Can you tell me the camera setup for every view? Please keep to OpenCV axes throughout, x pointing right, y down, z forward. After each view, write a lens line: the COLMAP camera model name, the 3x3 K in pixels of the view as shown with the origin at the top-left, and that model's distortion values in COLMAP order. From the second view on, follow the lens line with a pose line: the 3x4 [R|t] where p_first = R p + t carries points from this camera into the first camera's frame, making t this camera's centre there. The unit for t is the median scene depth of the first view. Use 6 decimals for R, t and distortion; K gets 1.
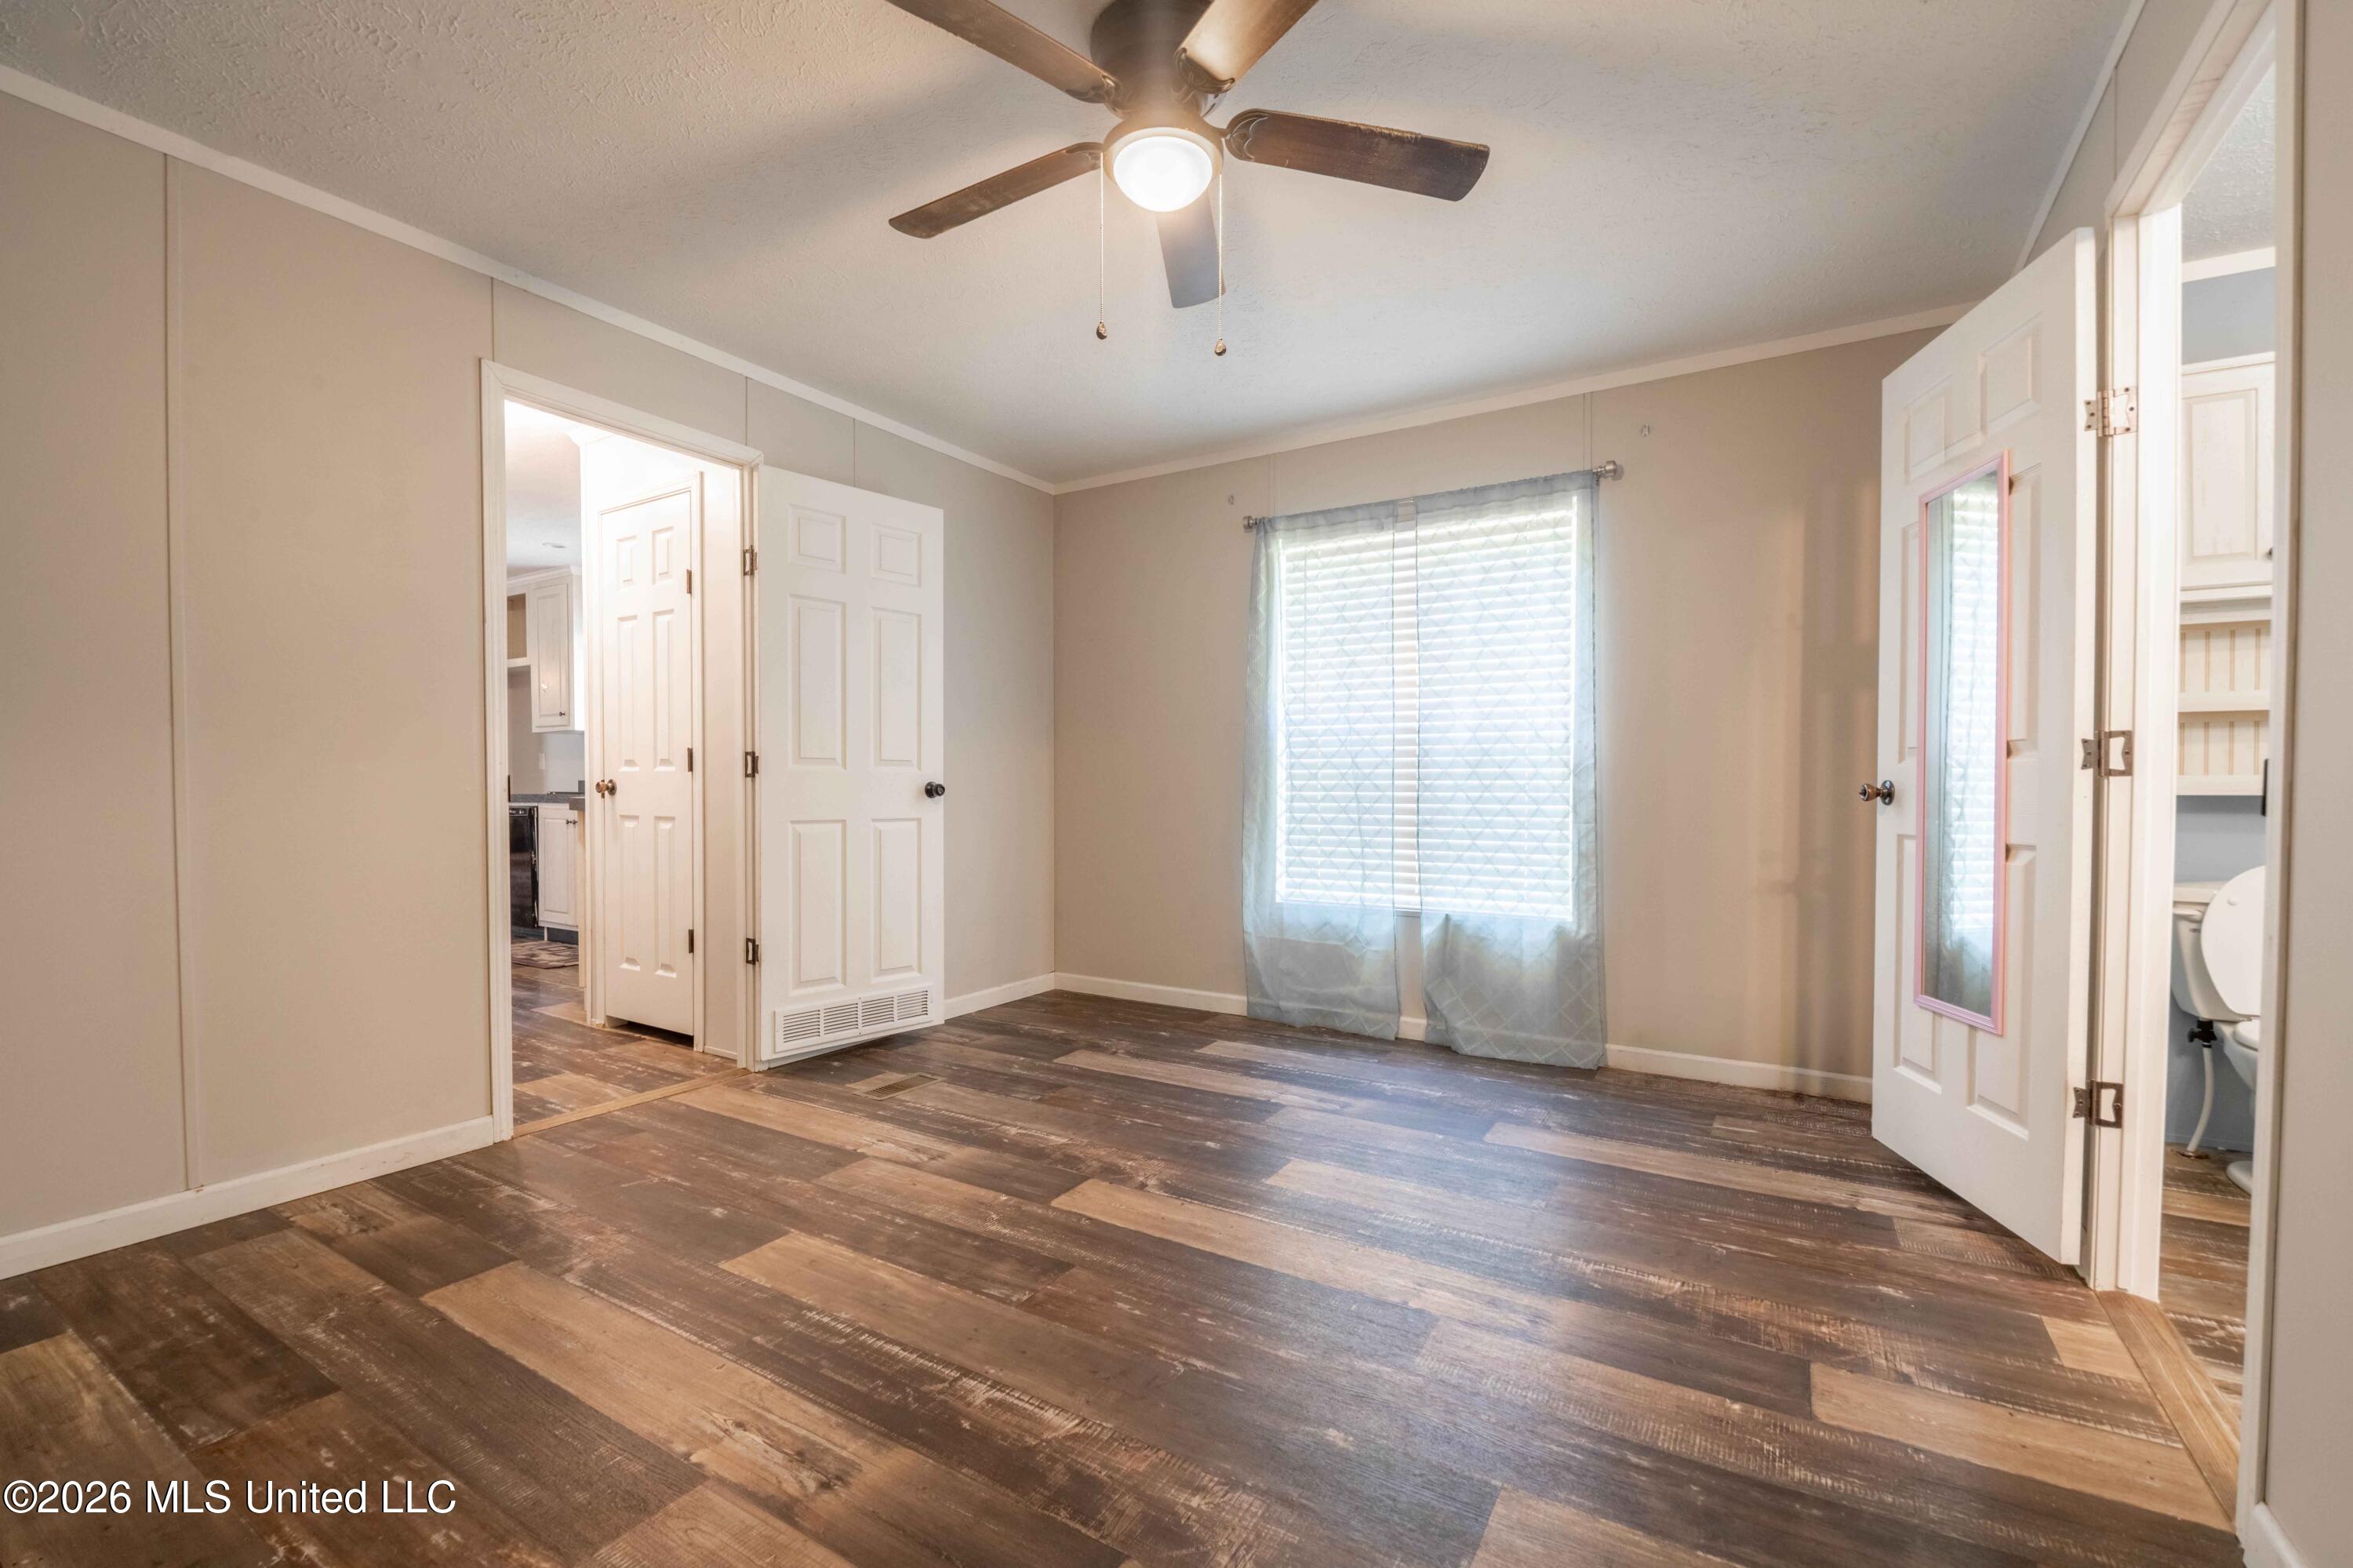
lens RADIAL K [[994.8, 0, 1146.6], [0, 994.8, 794.7], [0, 0, 1]] dist [0.000704, -0.011493]
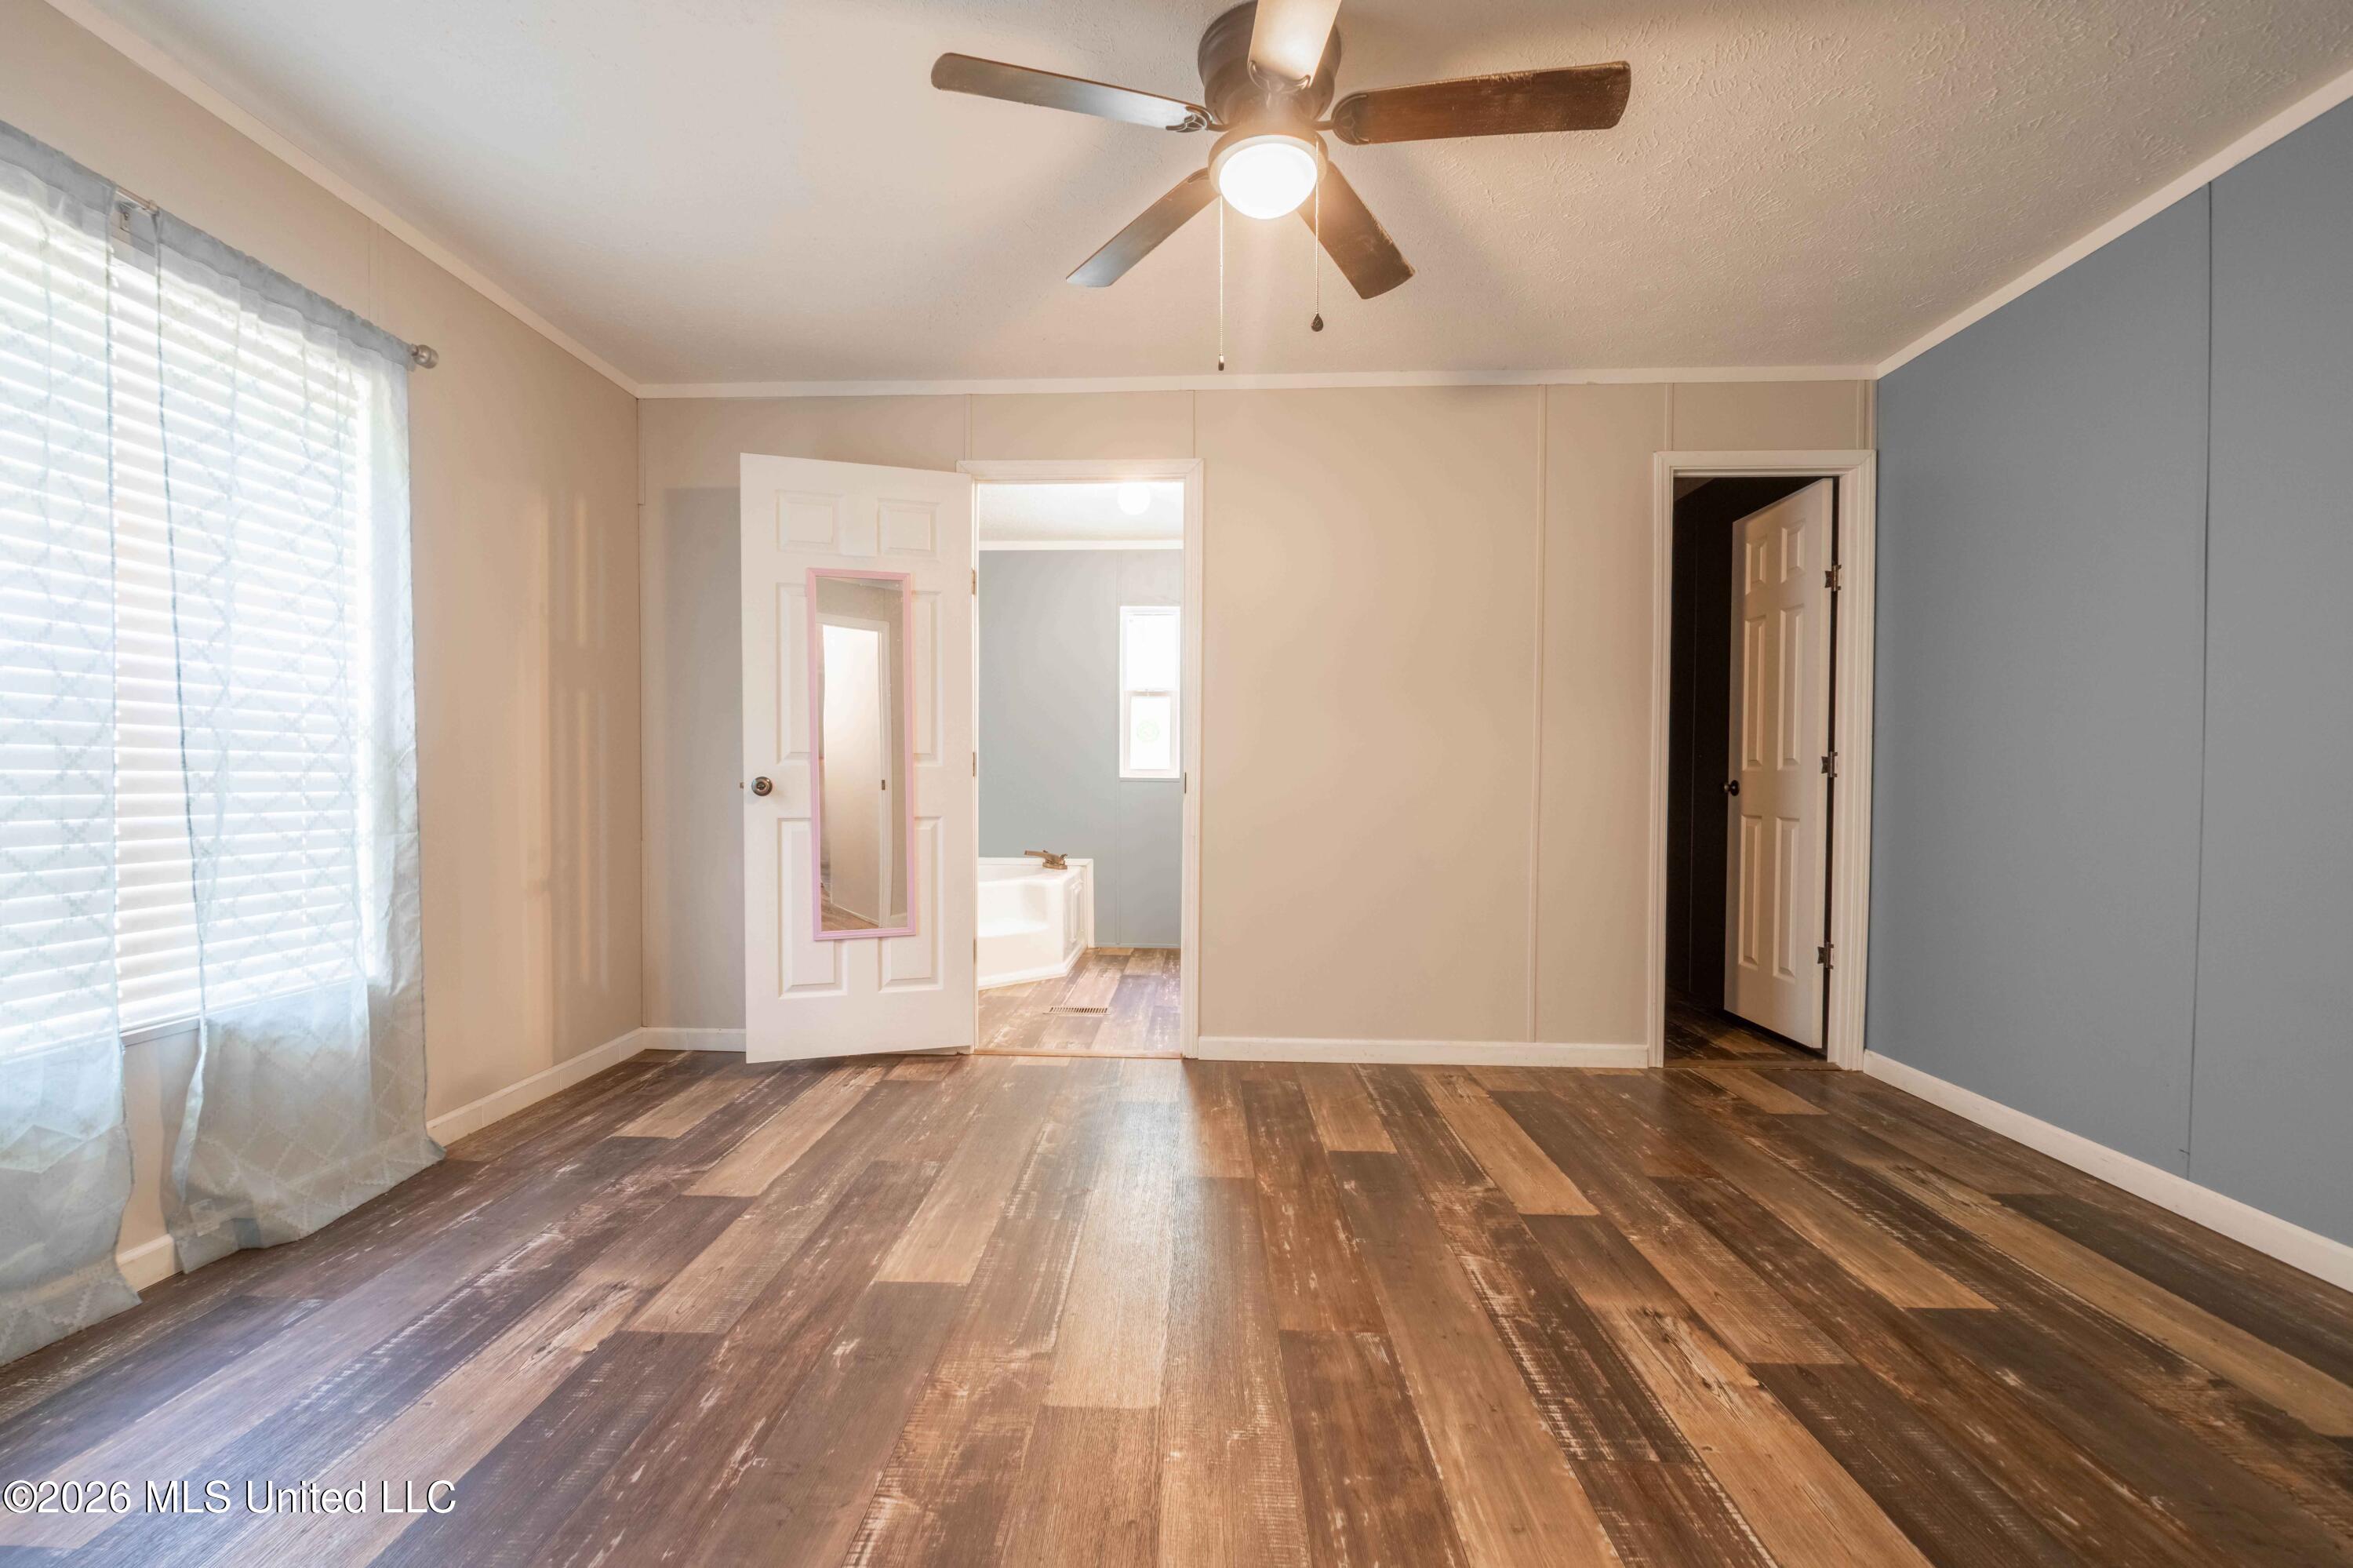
lens RADIAL K [[994.8, 0, 1146.6], [0, 994.8, 794.7], [0, 0, 1]] dist [0.000704, -0.011493]
pose [[-0.488981, -0.016395, 0.872140, -0.736417], [0.003592, 0.999777, 0.020808, -0.019623], [-0.872287, 0.013308, -0.488813, 1.450424]]
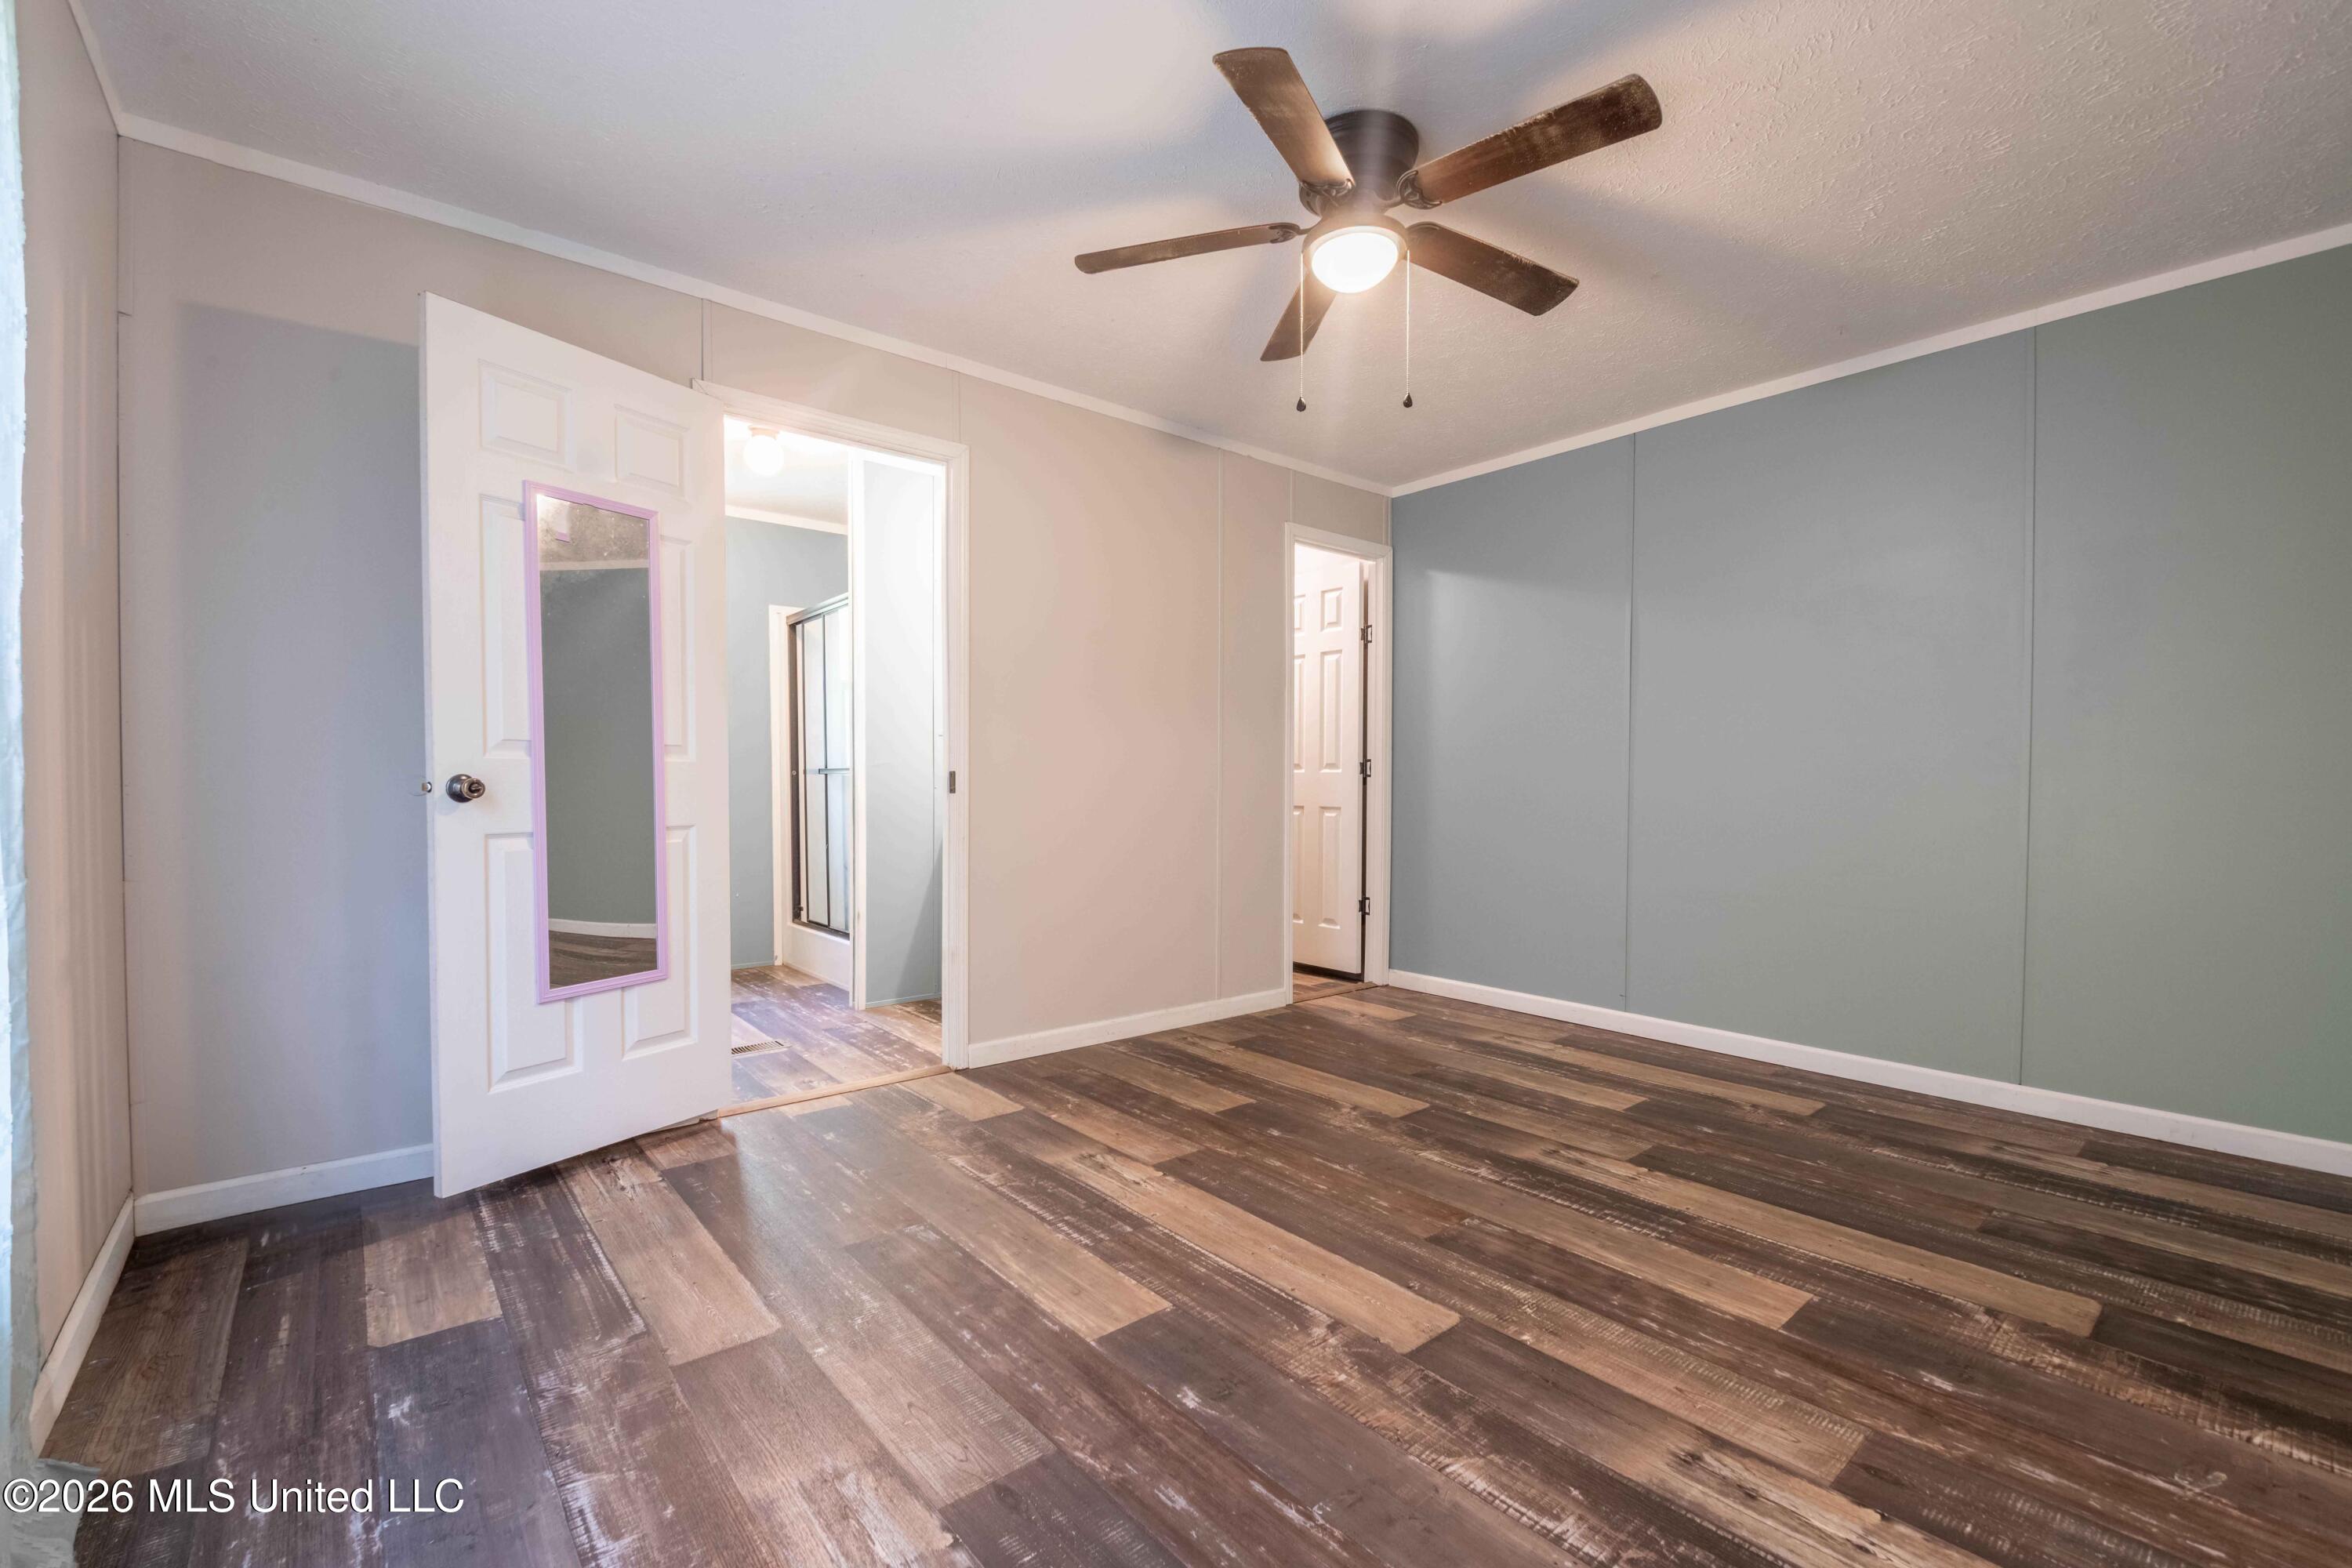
lens RADIAL K [[994.4, 0, 1146.1], [0, 994.4, 794.7], [0, 0, 1]] dist [0.000704, -0.011493]
pose [[-0.947027, -0.010832, 0.320972, -0.119309], [-0.003157, 0.999697, 0.024422, -0.023864], [-0.321139, 0.022115, -0.946774, 1.981492]]
